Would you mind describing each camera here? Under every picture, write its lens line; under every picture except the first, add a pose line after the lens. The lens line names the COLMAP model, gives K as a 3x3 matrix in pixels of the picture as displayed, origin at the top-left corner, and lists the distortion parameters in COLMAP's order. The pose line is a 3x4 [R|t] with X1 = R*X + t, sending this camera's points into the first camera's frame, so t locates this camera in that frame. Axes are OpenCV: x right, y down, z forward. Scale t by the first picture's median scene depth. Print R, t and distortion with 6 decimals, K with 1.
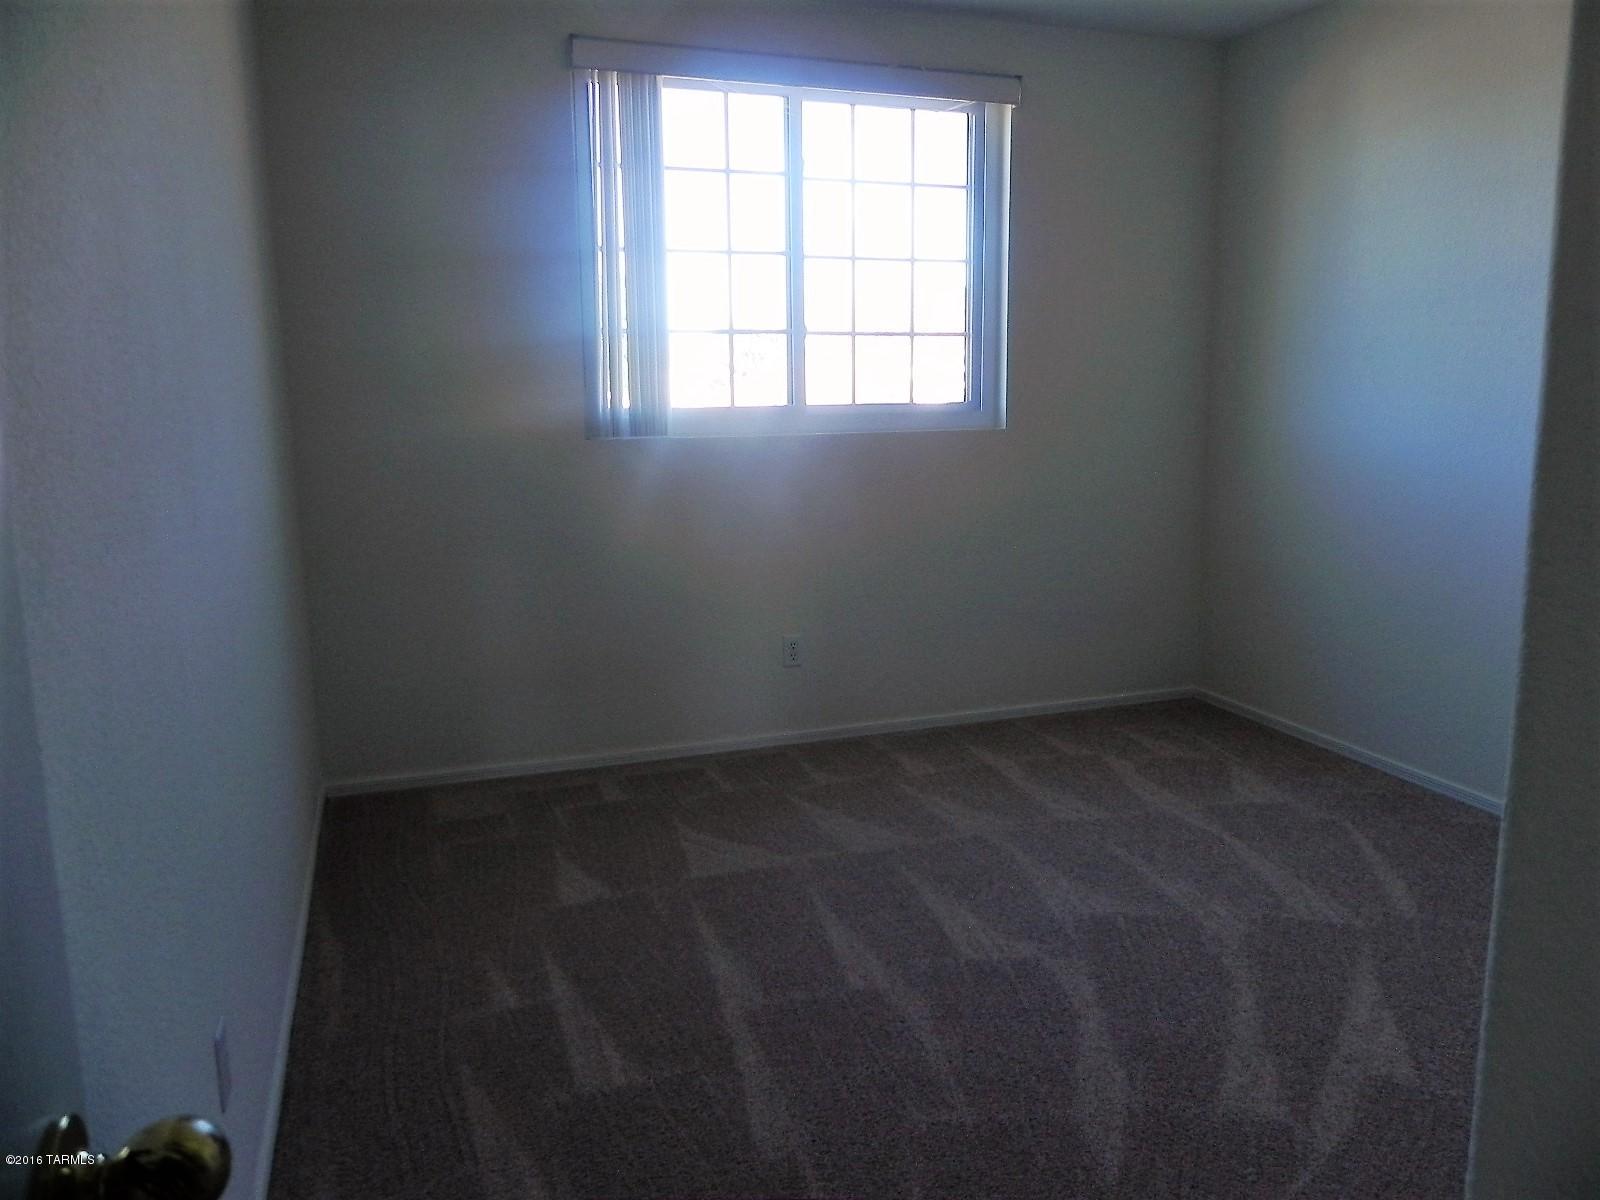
lens RADIAL K [[1214.0, 0, 835.6], [0, 1214.0, 598.0], [0, 0, 1]] dist [-0.007864, -0.007053]
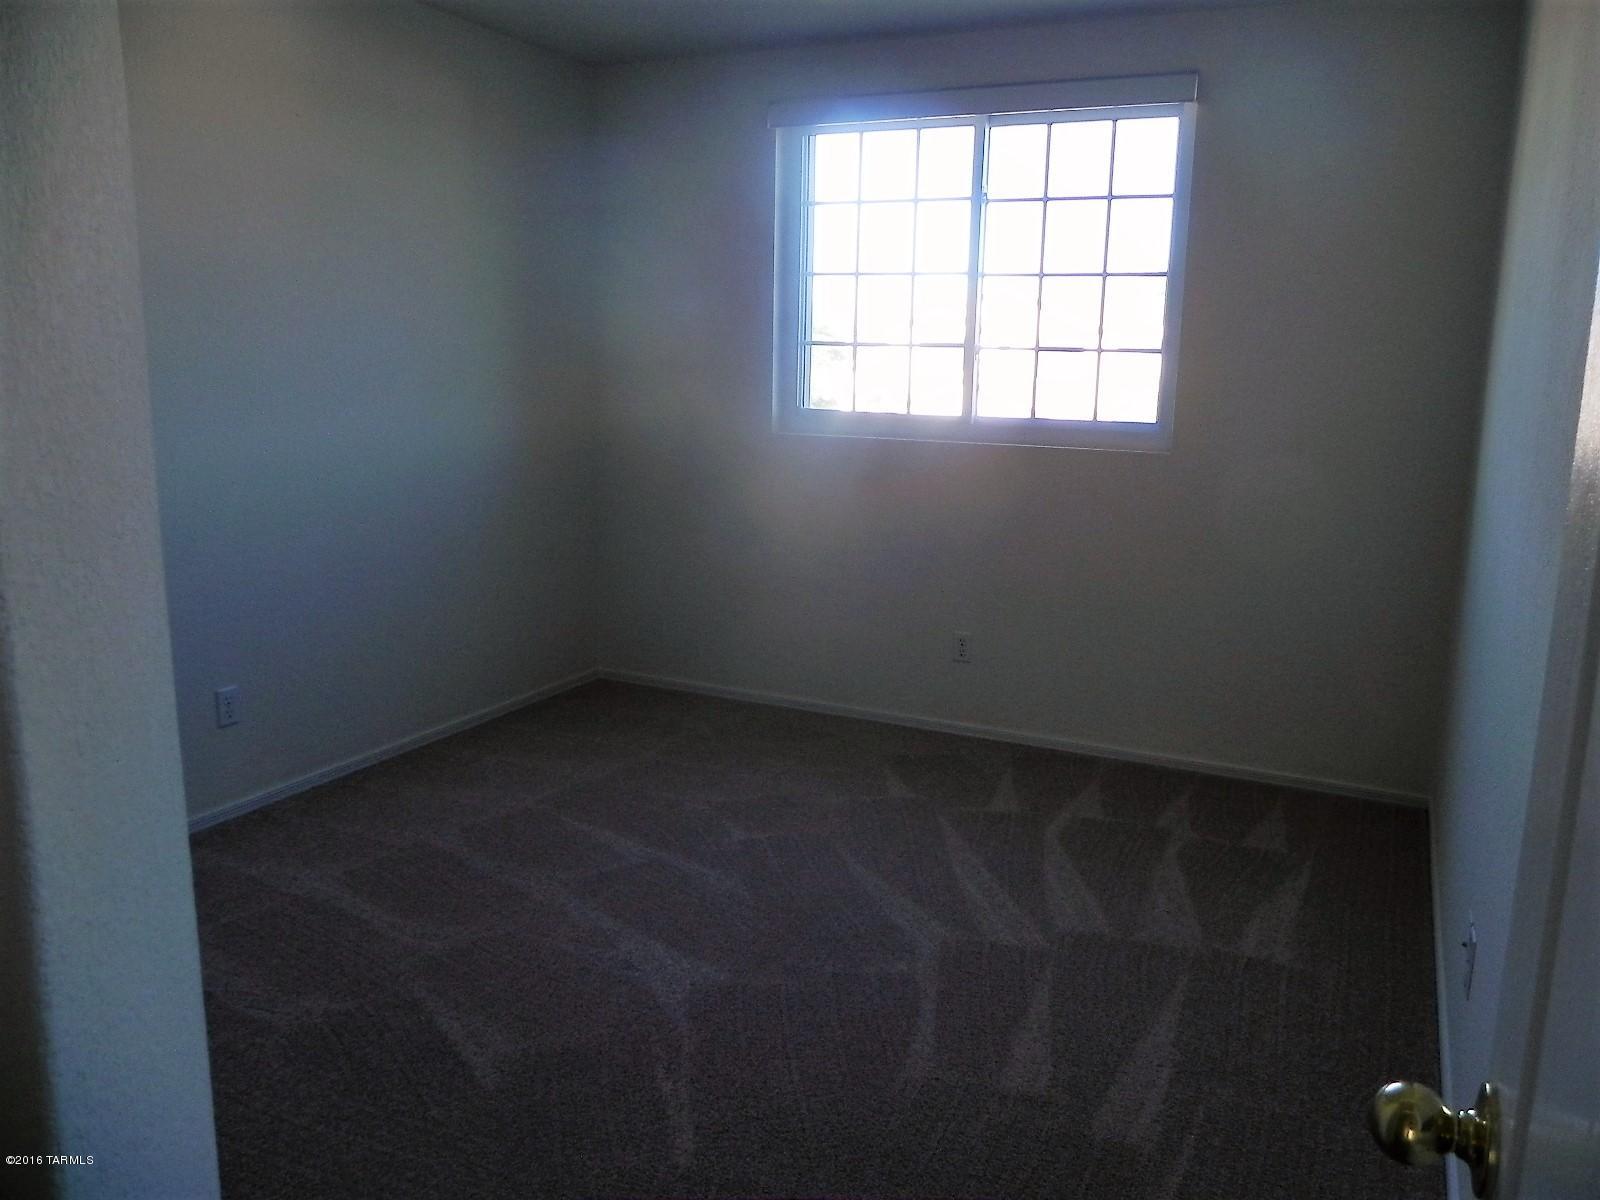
lens RADIAL K [[1214.0, 0, 835.6], [0, 1214.0, 598.0], [0, 0, 1]] dist [-0.007864, -0.007053]
pose [[0.714990, 0.135443, -0.685890, 0.631176], [-0.160249, 0.986685, 0.027794, -0.015527], [0.680522, 0.090041, 0.727174, 0.176892]]
